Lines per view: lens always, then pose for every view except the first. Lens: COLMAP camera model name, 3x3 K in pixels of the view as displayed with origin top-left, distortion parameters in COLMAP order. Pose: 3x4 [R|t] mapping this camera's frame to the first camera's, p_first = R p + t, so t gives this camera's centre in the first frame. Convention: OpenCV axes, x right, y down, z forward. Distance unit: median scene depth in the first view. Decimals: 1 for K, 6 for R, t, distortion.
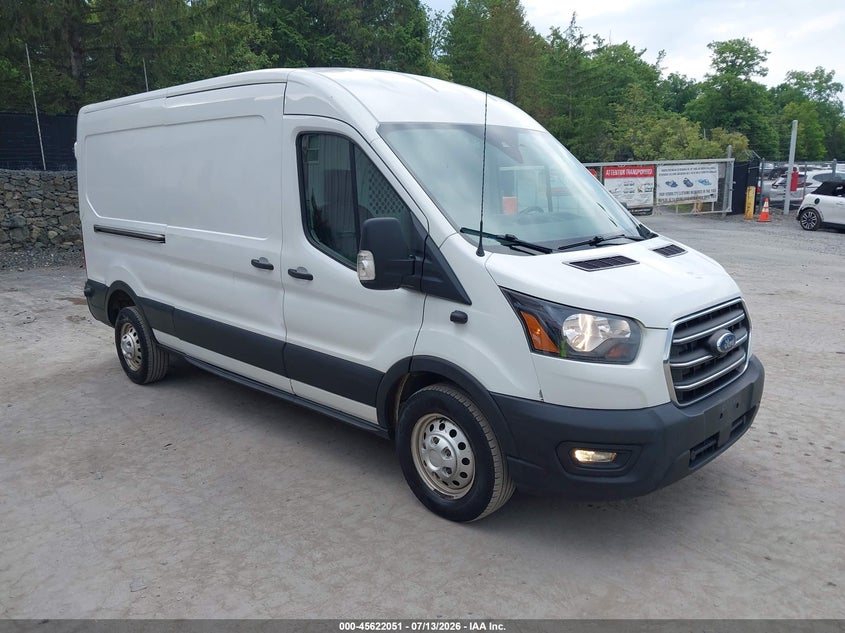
lens RADIAL K [[653.1, 0, 413.3], [0, 653.1, 323.9], [0, 0, 1]] dist [0.085927, -0.010283]
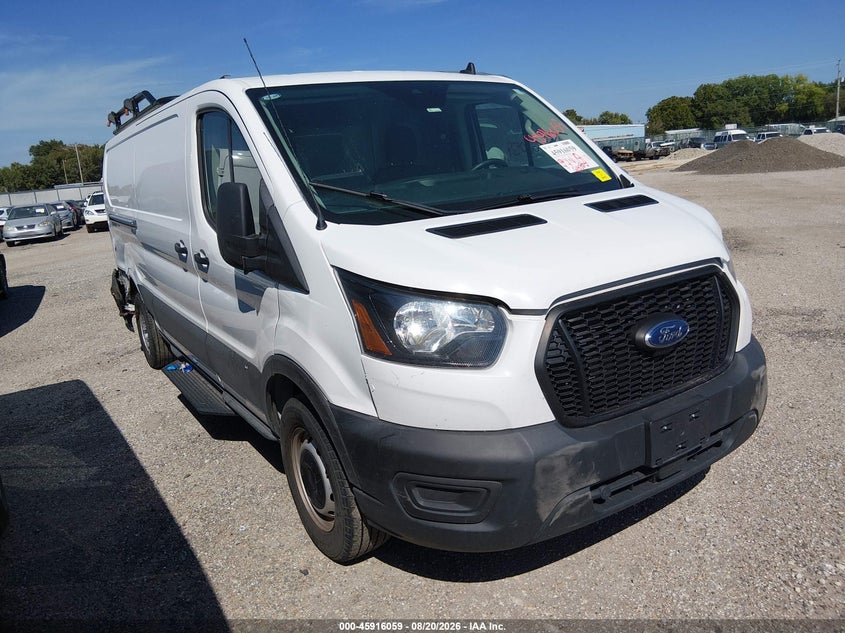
lens RADIAL K [[628.2, 0, 417.2], [0, 628.2, 318.4], [0, 0, 1]] dist [0.075517, 0.004041]
pose [[0.971651, -0.029113, -0.234622, 0.351256], [0.037544, 0.998797, 0.031544, -0.014559], [0.233421, -0.039458, 0.971575, 0.267288]]
